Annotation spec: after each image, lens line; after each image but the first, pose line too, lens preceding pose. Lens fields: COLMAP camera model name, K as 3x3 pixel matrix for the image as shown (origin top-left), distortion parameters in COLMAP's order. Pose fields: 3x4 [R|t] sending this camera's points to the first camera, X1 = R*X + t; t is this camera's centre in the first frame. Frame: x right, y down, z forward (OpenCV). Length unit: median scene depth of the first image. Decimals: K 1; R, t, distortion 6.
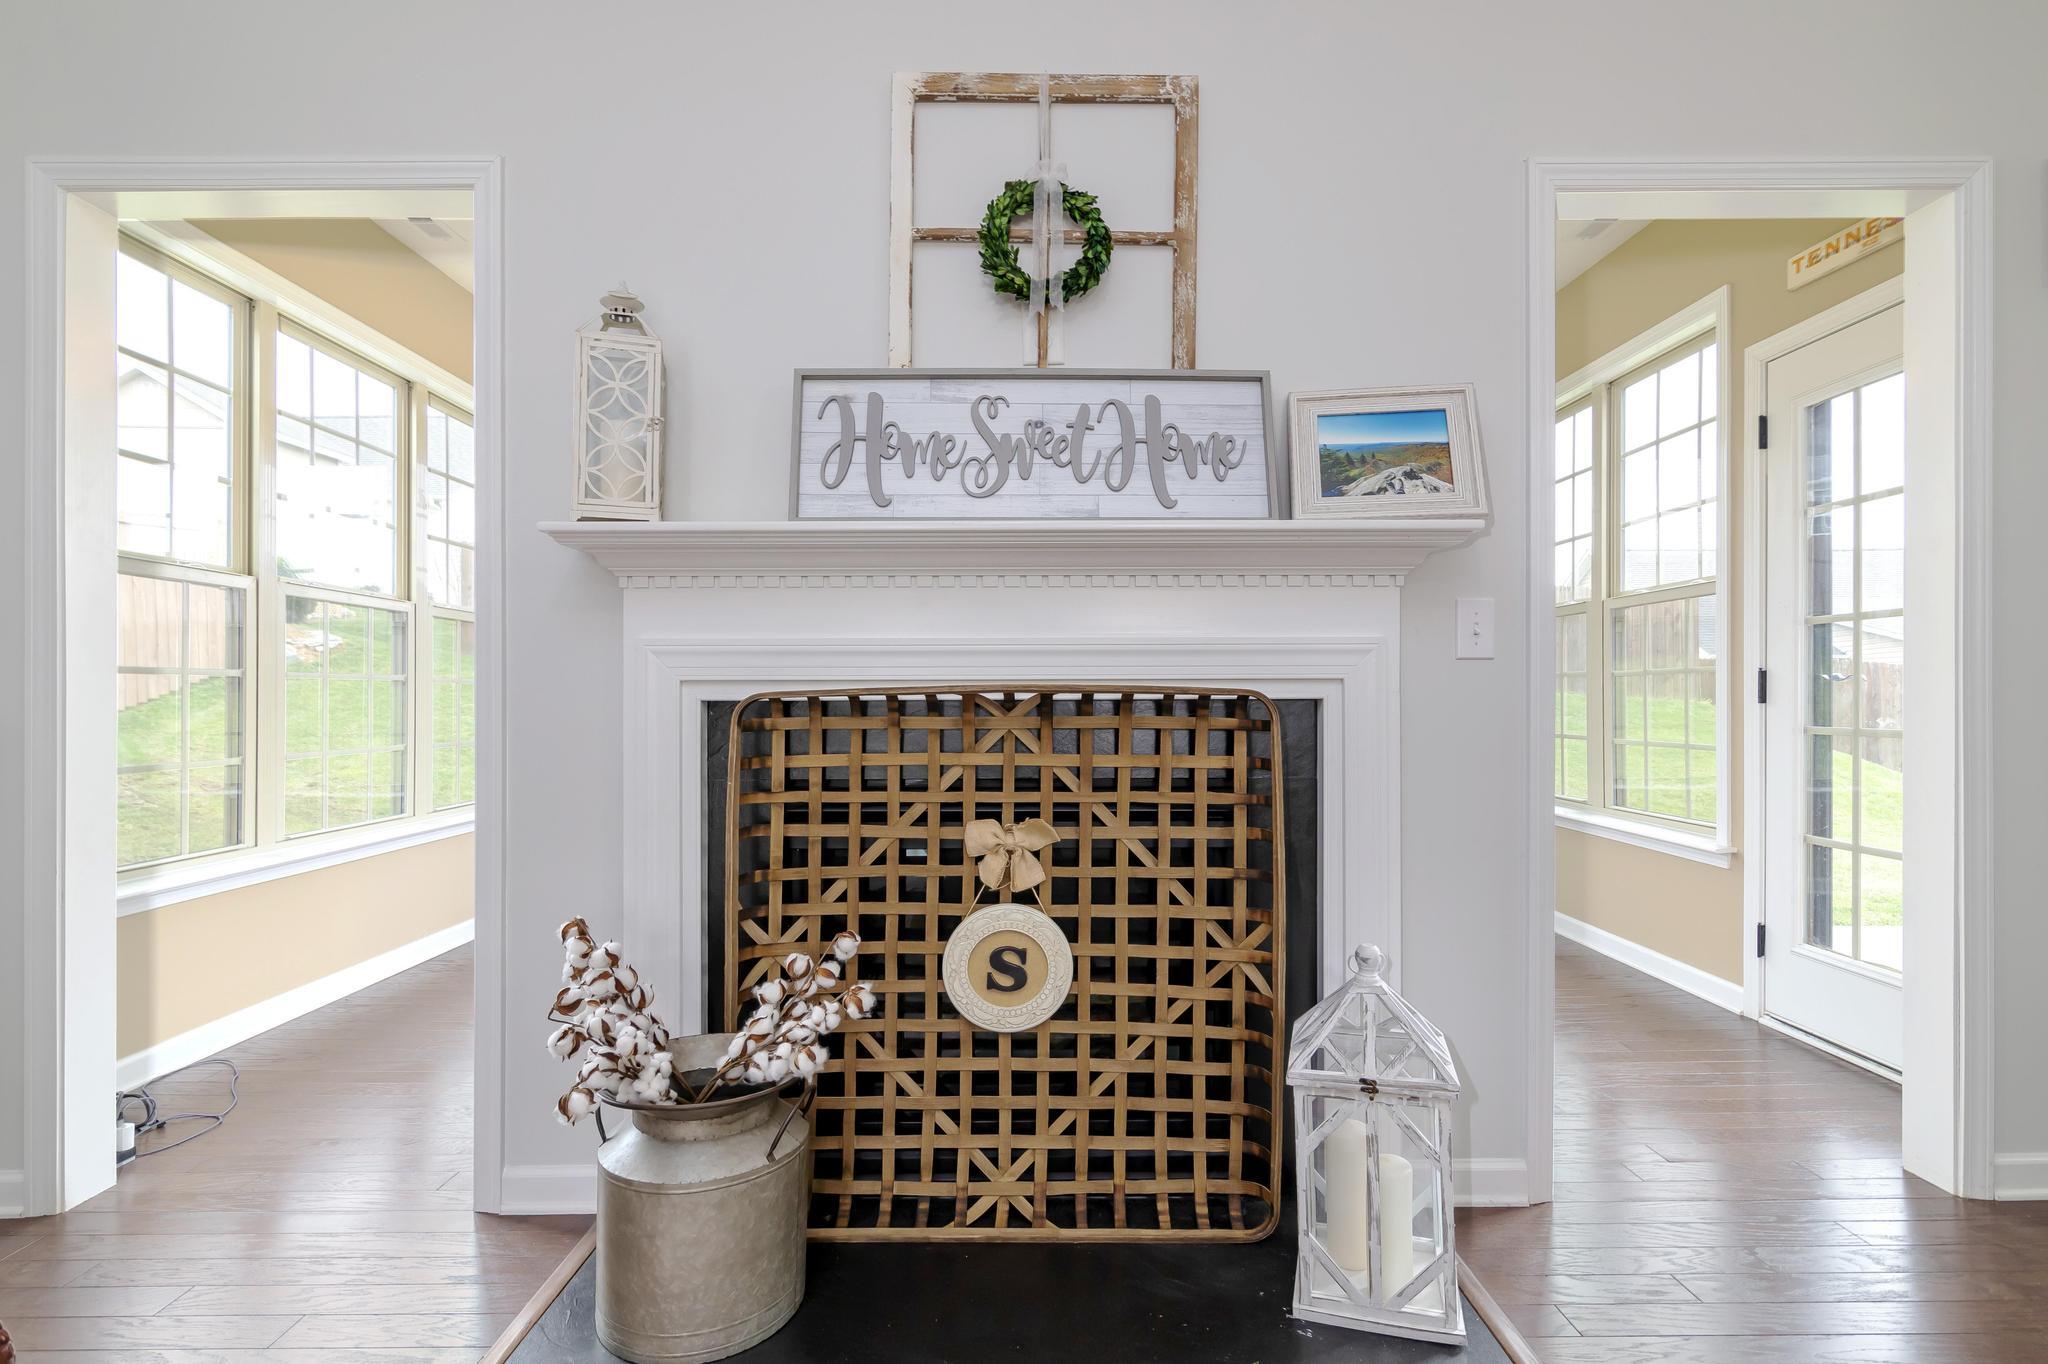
lens RADIAL K [[943.4, 0, 1024.7], [0, 943.4, 682.9], [0, 0, 1]] dist [0.002275, 0.000043]
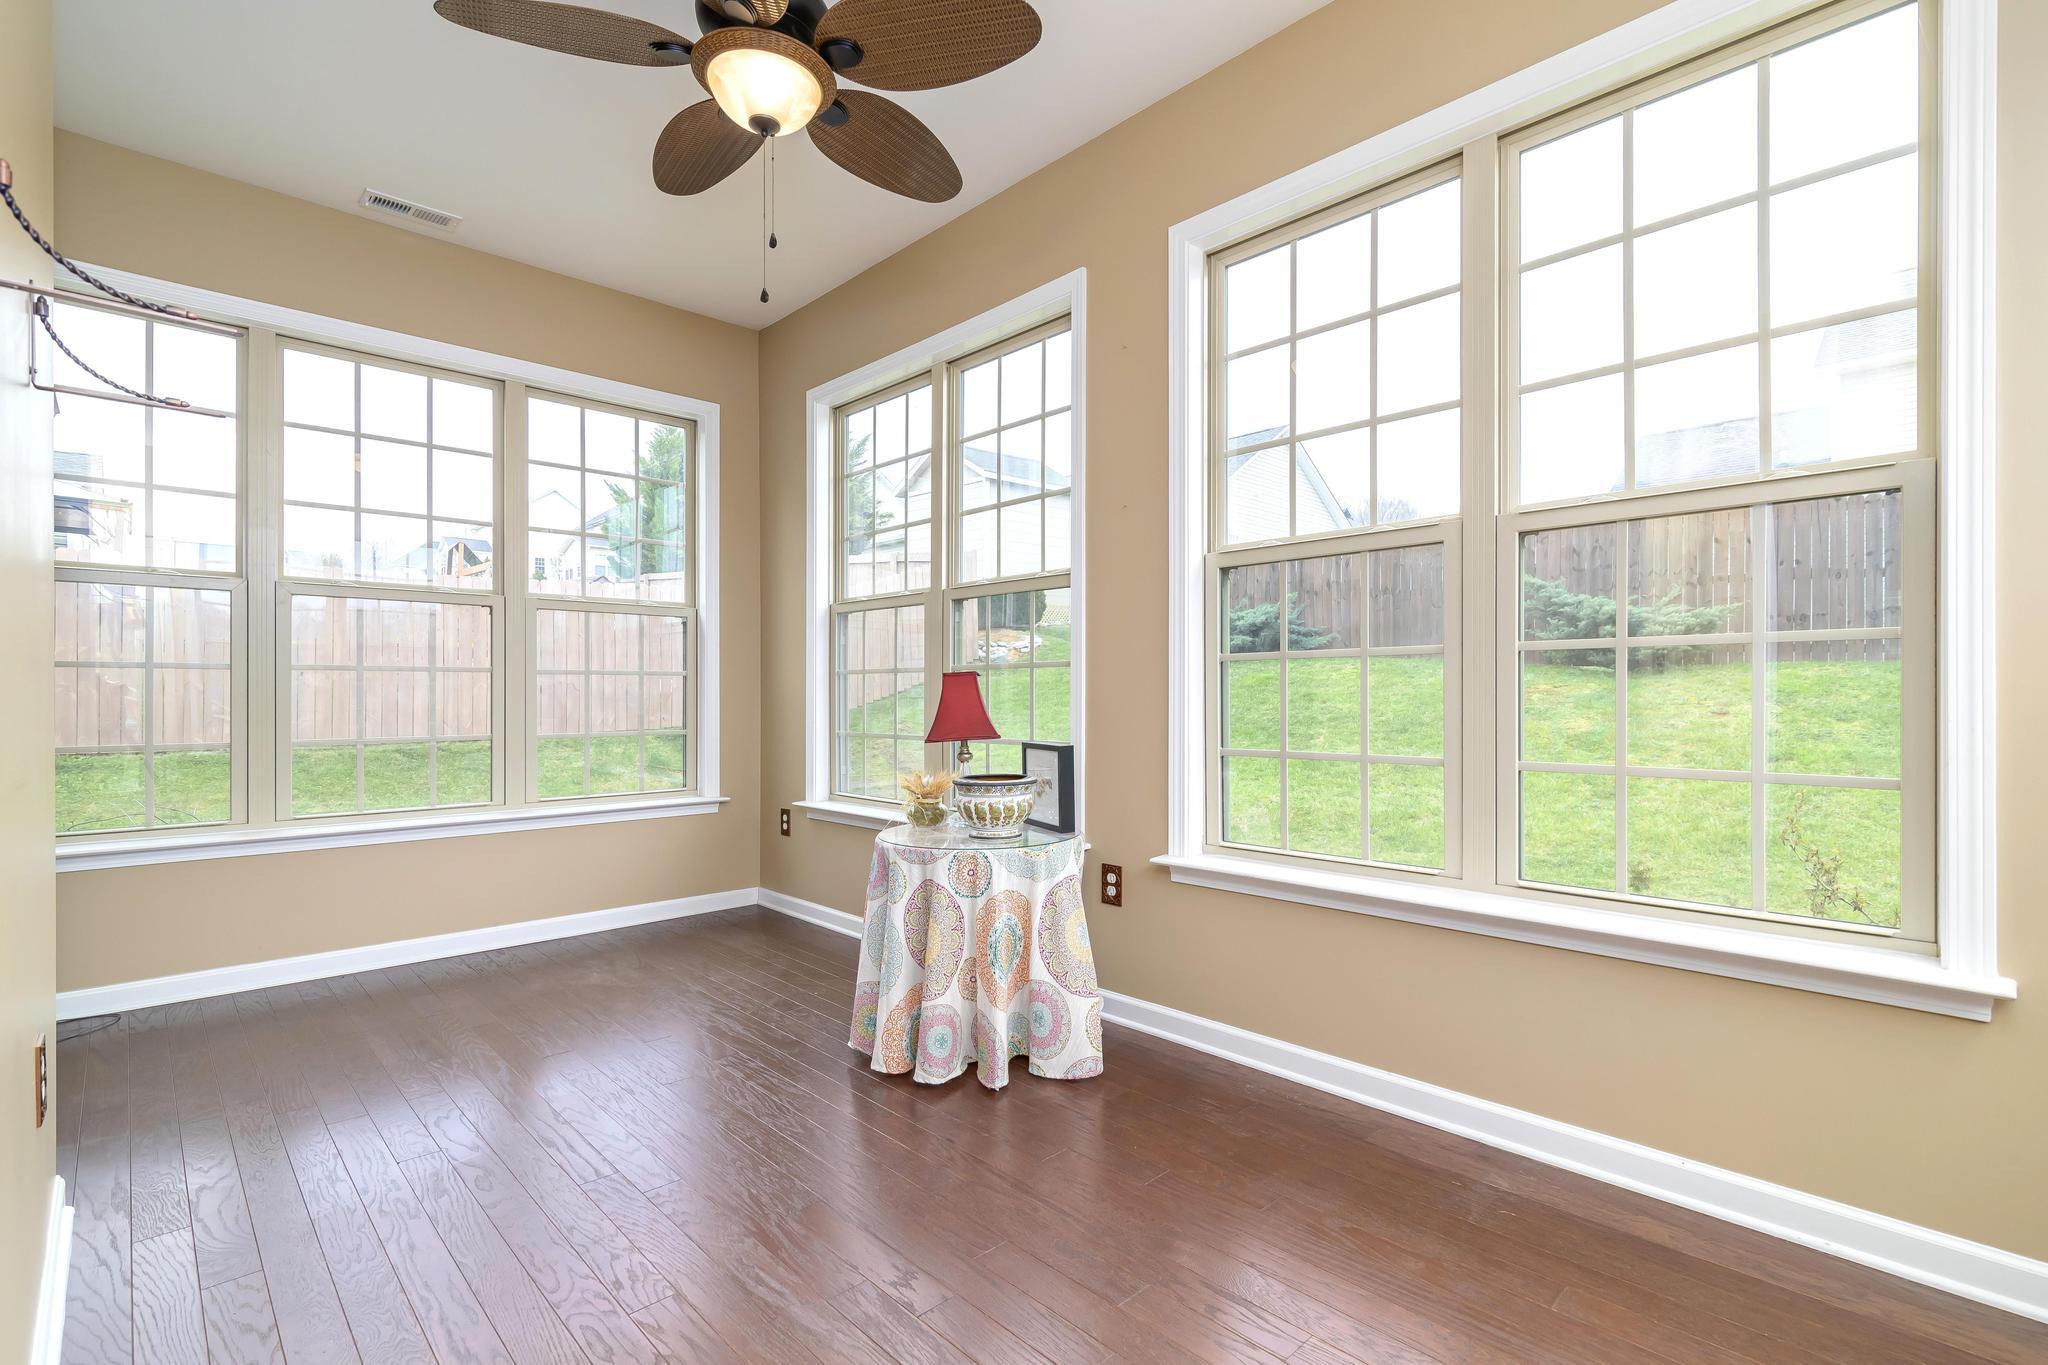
lens RADIAL K [[943.4, 0, 1020.2], [0, 943.4, 686.6], [0, 0, 1]] dist [0.002275, 0.000043]
pose [[0.715131, -0.013640, 0.698857, 0.005536], [0.011944, 0.999902, 0.007293, 0.001678], [-0.698888, 0.003132, 0.715224, 0.310835]]
